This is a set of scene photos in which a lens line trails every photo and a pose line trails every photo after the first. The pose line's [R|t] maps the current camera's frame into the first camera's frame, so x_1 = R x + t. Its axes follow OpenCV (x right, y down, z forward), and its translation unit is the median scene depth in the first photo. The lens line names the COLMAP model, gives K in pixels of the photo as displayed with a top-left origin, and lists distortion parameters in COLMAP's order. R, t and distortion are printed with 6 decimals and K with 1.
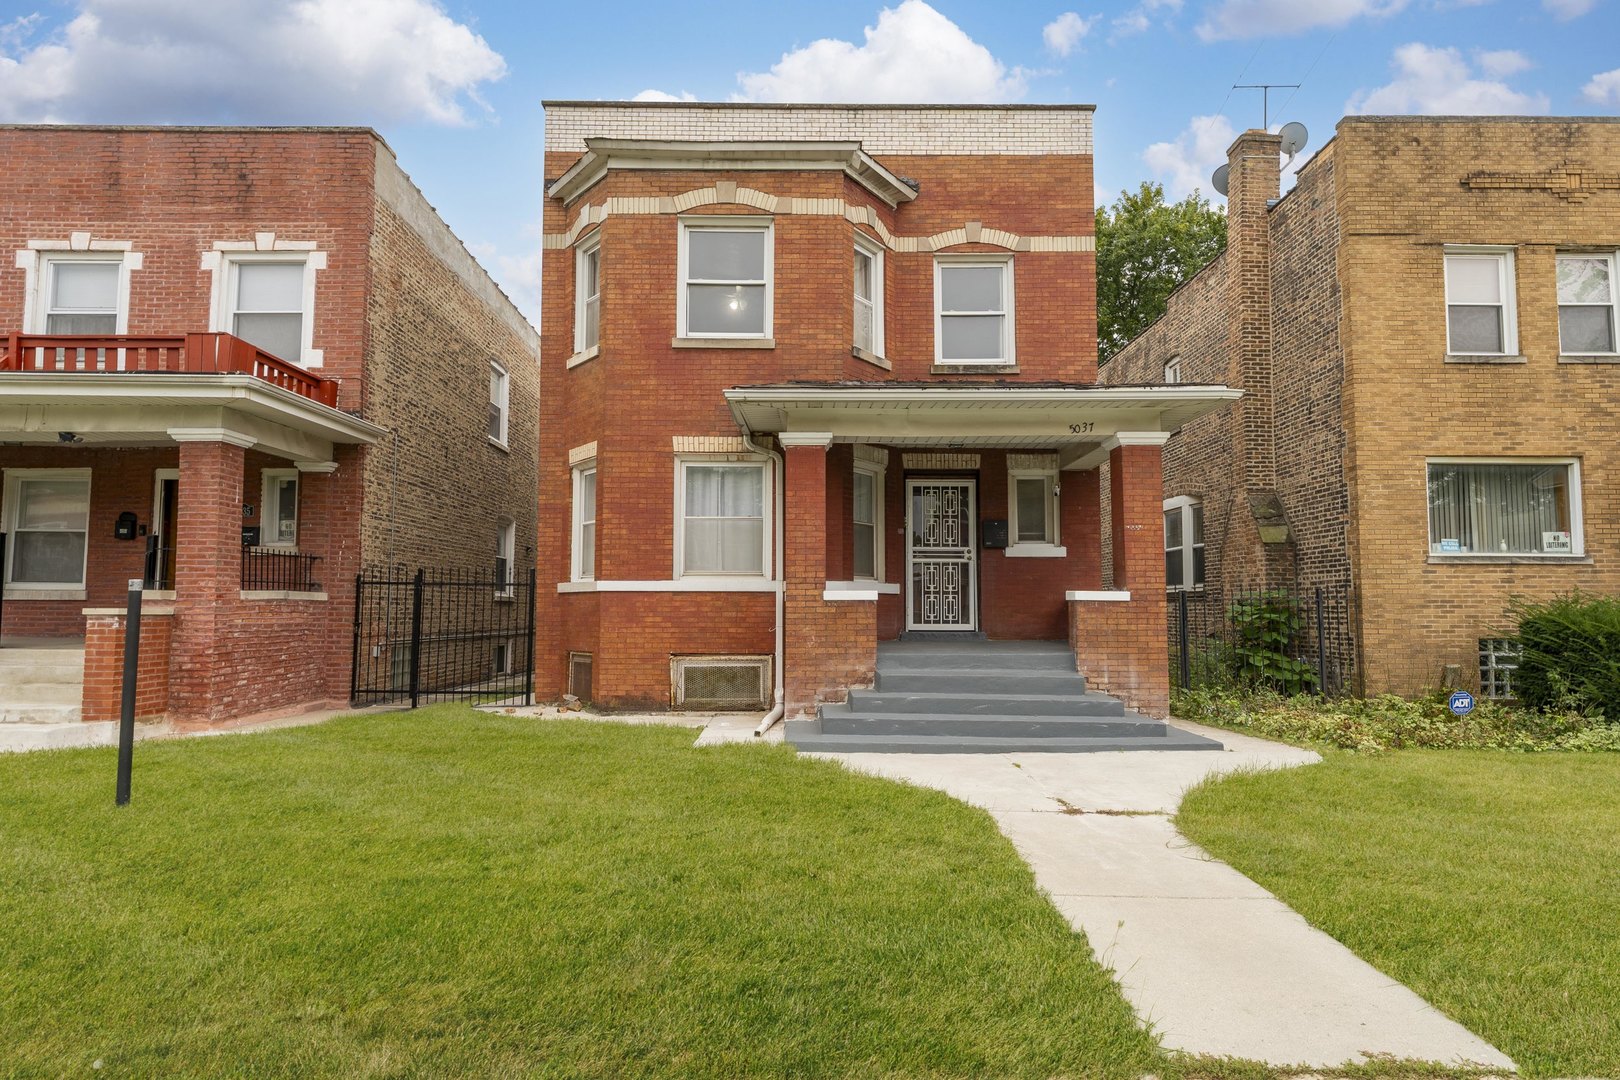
lens RADIAL K [[924.3, 0, 811.0], [0, 924.3, 545.0], [0, 0, 1]] dist [-0.001935, 0.000889]
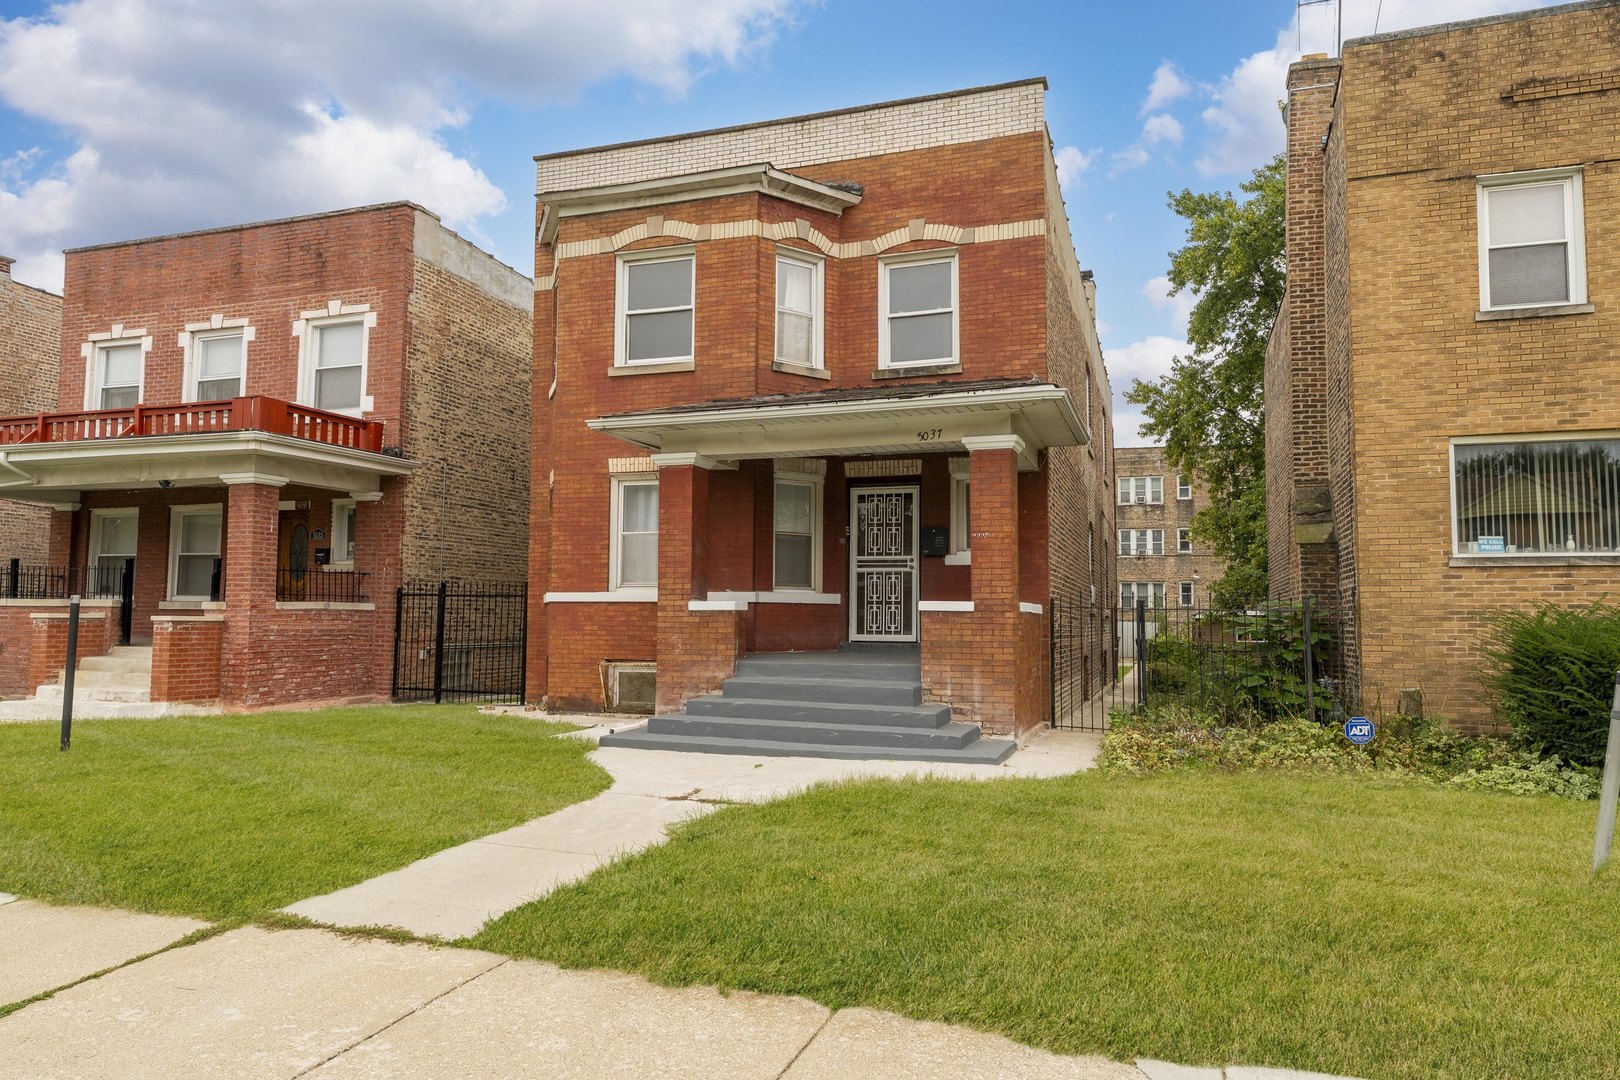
lens RADIAL K [[1062.1, 0, 810.0], [0, 1062.1, 540.0], [0, 0, 1]] dist [0.001272, -0.001022]
pose [[0.942593, -0.020889, -0.333290, 0.441111], [0.018790, 0.999778, -0.009522, -0.005489], [0.333415, 0.002713, 0.942776, -0.085278]]
